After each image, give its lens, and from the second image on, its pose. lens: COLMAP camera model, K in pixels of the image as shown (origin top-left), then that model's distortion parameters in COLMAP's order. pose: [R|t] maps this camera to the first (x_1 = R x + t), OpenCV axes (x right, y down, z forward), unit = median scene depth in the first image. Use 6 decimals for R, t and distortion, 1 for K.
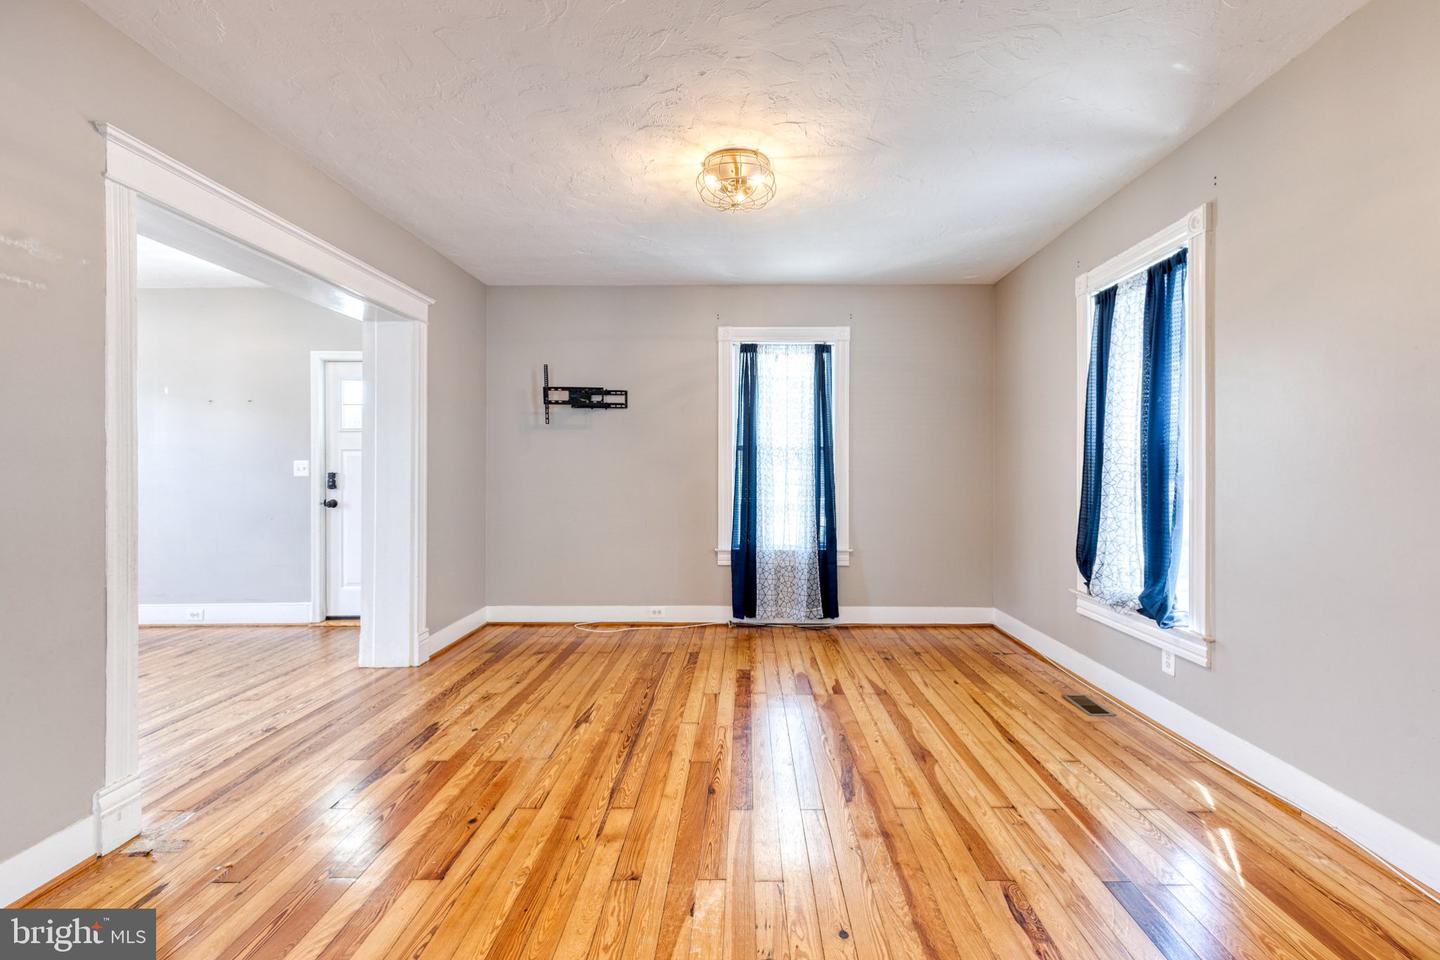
lens RADIAL K [[646.0, 0, 738.8], [0, 646.0, 464.9], [0, 0, 1]] dist [0.005711, -0.000093]
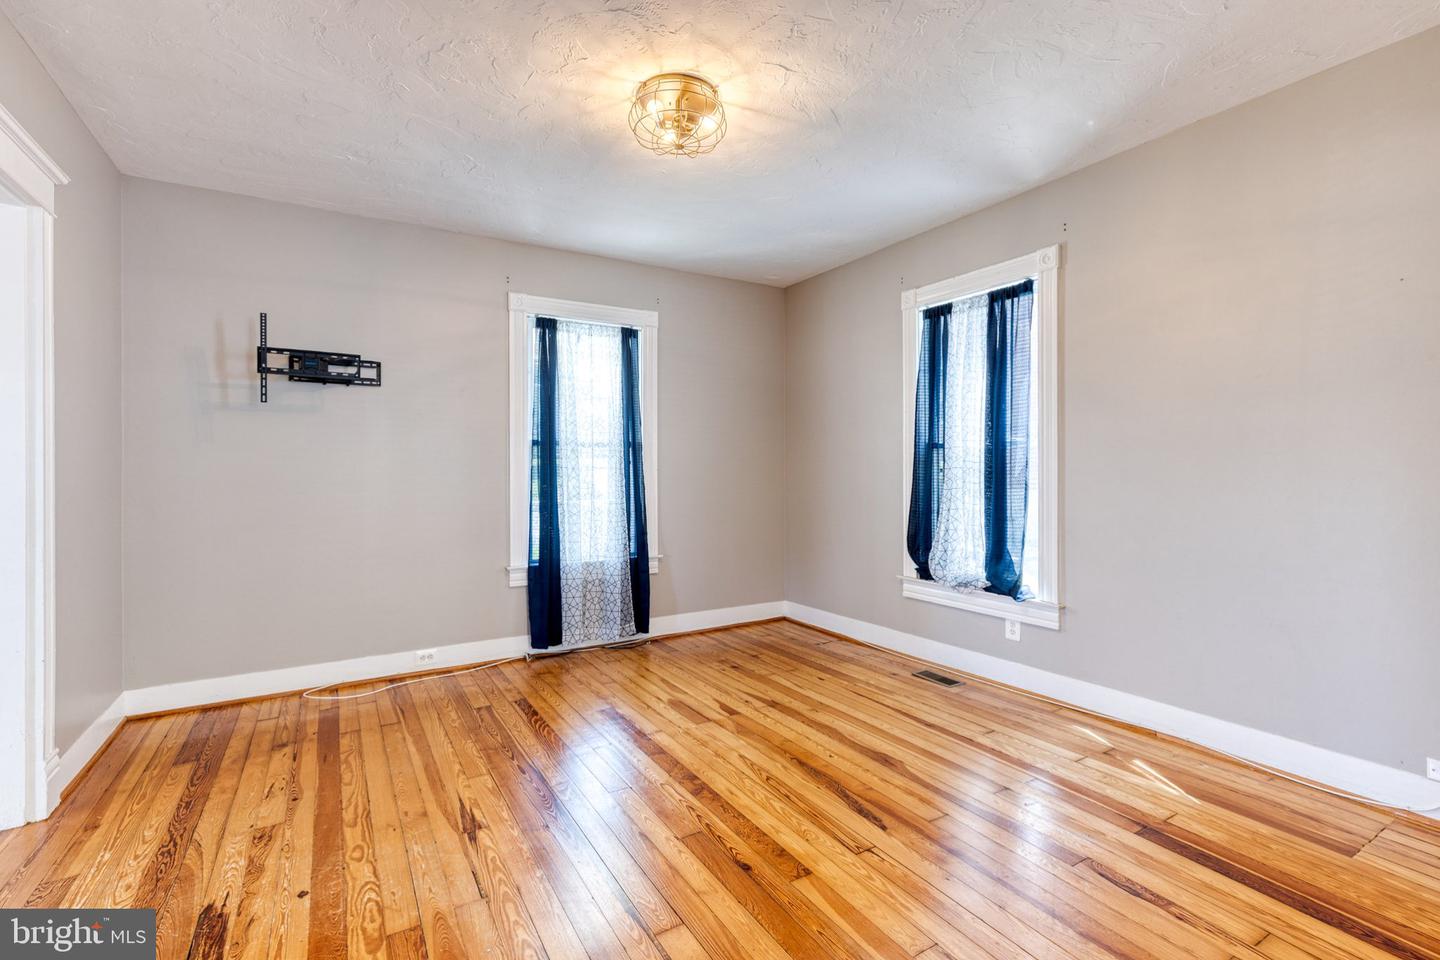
lens RADIAL K [[659.6, 0, 734.4], [0, 659.6, 467.8], [0, 0, 1]] dist [0.009279, -0.000742]
pose [[0.846243, -0.005109, 0.532772, -0.310723], [0.001837, 0.999976, 0.006672, 0.000790], [-0.532793, -0.004667, 0.846233, 0.197060]]
